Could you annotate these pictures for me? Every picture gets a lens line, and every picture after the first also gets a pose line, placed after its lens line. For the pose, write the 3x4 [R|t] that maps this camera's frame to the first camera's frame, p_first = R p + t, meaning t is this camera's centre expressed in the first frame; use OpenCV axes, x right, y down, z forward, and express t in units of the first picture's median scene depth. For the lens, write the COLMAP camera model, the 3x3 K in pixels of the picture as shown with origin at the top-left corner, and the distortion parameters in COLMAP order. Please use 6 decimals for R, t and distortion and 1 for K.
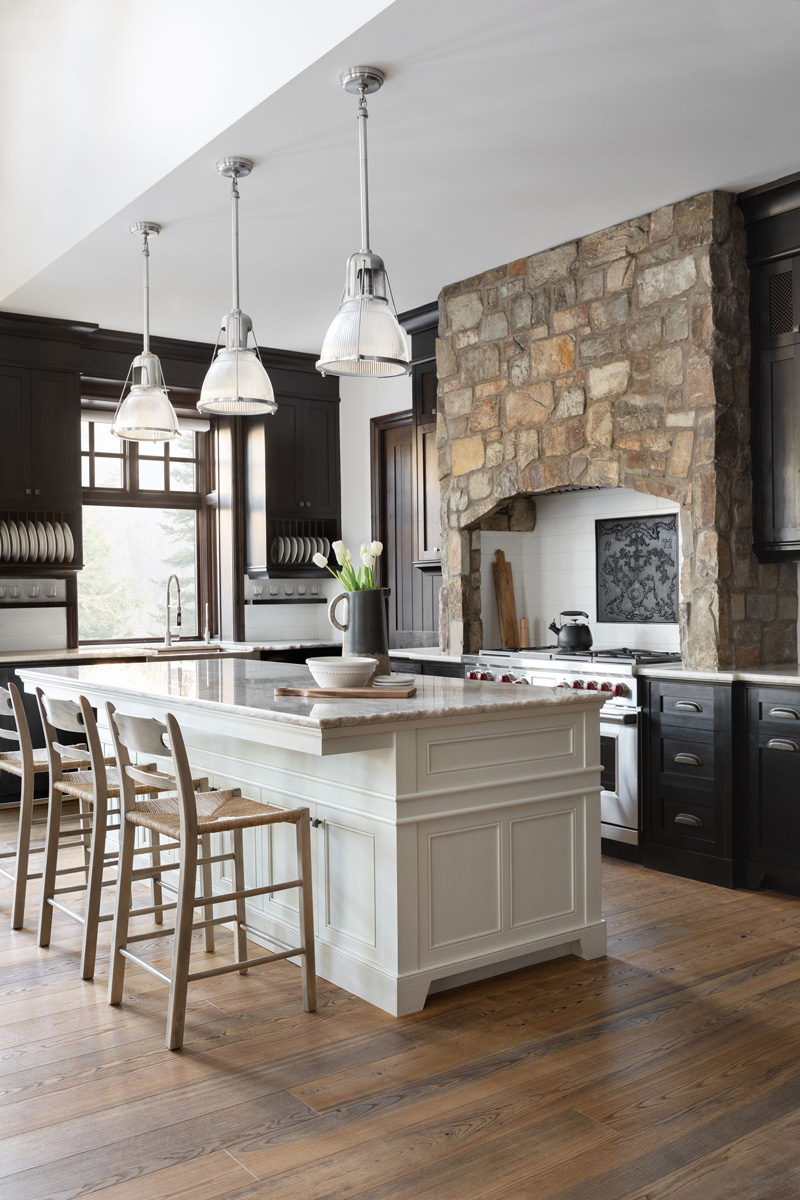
lens RADIAL K [[1084.4, 0, 398.3], [0, 1084.4, 601.0], [0, 0, 1]] dist [-0.004229, -0.001324]
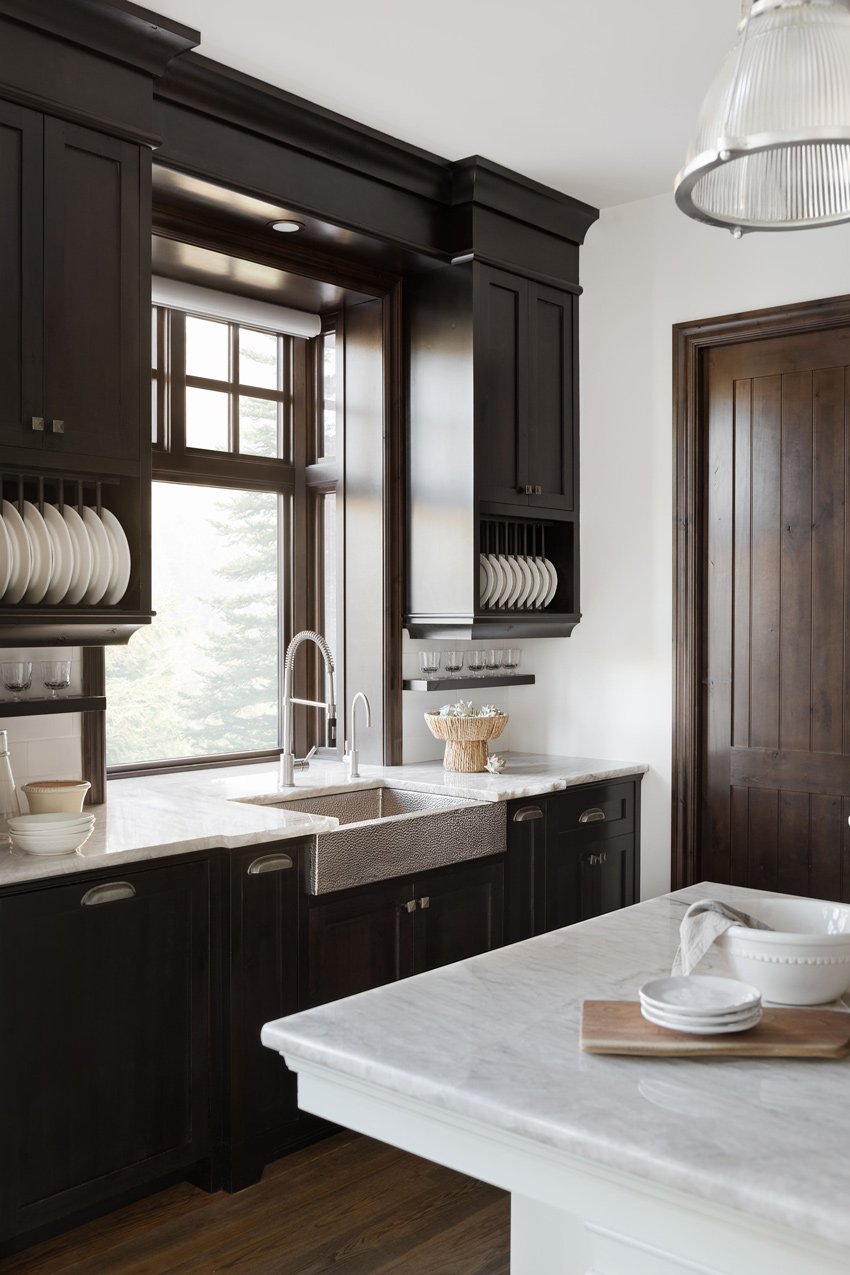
lens RADIAL K [[1223.1, 0, 427.3], [0, 1223.1, 623.3], [0, 0, 1]] dist [-0.001438, -0.000092]
pose [[0.976752, 0.011028, 0.214090, -0.250627], [-0.010017, 0.999933, -0.005808, -0.023883], [-0.214140, 0.003528, 0.976797, 0.456400]]
